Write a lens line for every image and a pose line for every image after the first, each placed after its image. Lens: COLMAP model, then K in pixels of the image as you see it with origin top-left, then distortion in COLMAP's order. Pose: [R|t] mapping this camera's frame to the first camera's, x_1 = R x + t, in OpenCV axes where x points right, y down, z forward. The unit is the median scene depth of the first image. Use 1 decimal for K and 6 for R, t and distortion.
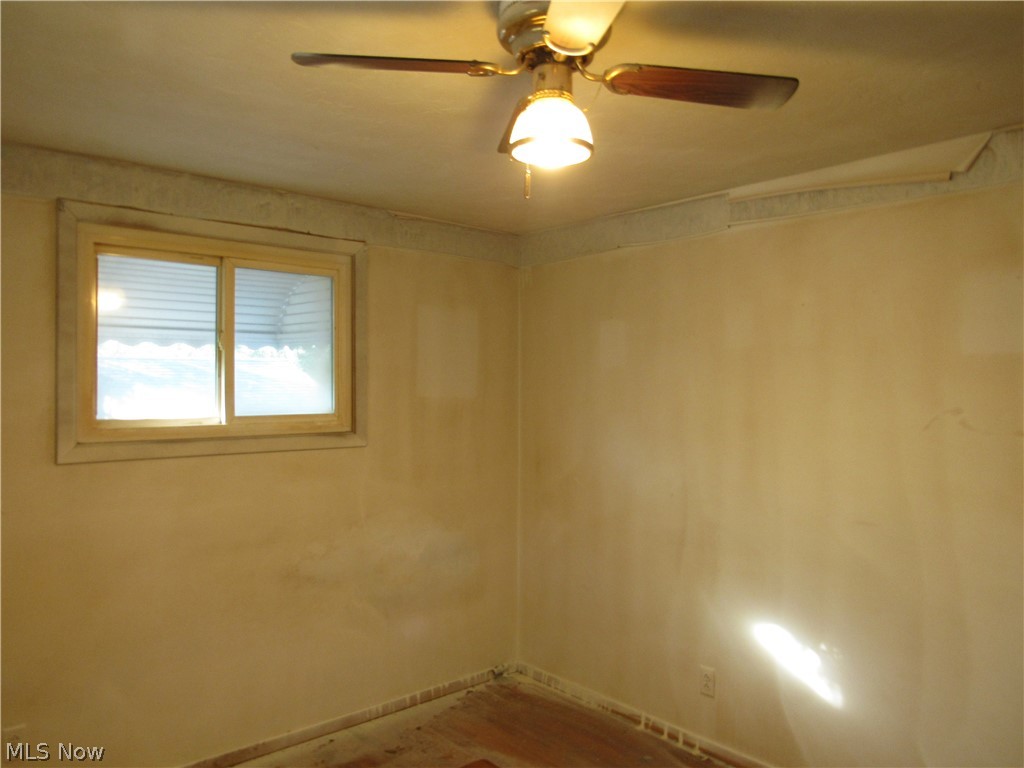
lens RADIAL K [[739.4, 0, 519.7], [0, 739.4, 383.9], [0, 0, 1]] dist [-0.017517, -0.003617]
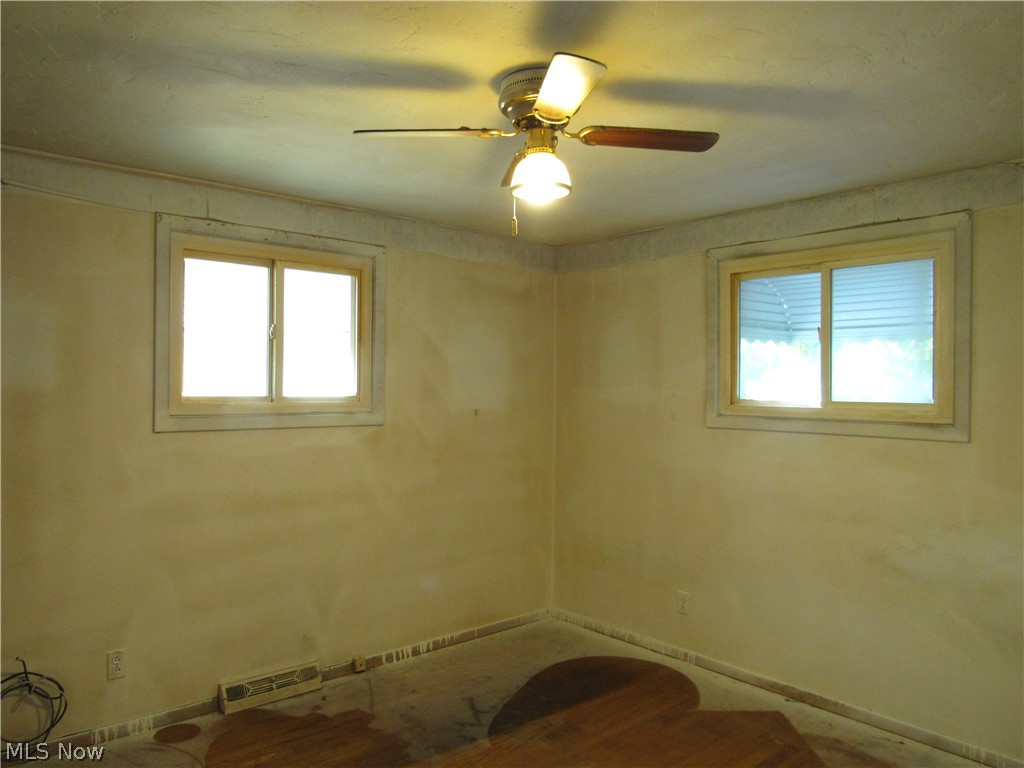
lens RADIAL K [[739.4, 0, 510.2], [0, 739.4, 375.9], [0, 0, 1]] dist [-0.017517, -0.003617]
pose [[-0.007081, -0.013064, -0.999890, 0.726440], [-0.007795, 0.999885, -0.013009, 0.022932], [0.999945, 0.007702, -0.007182, 0.504184]]
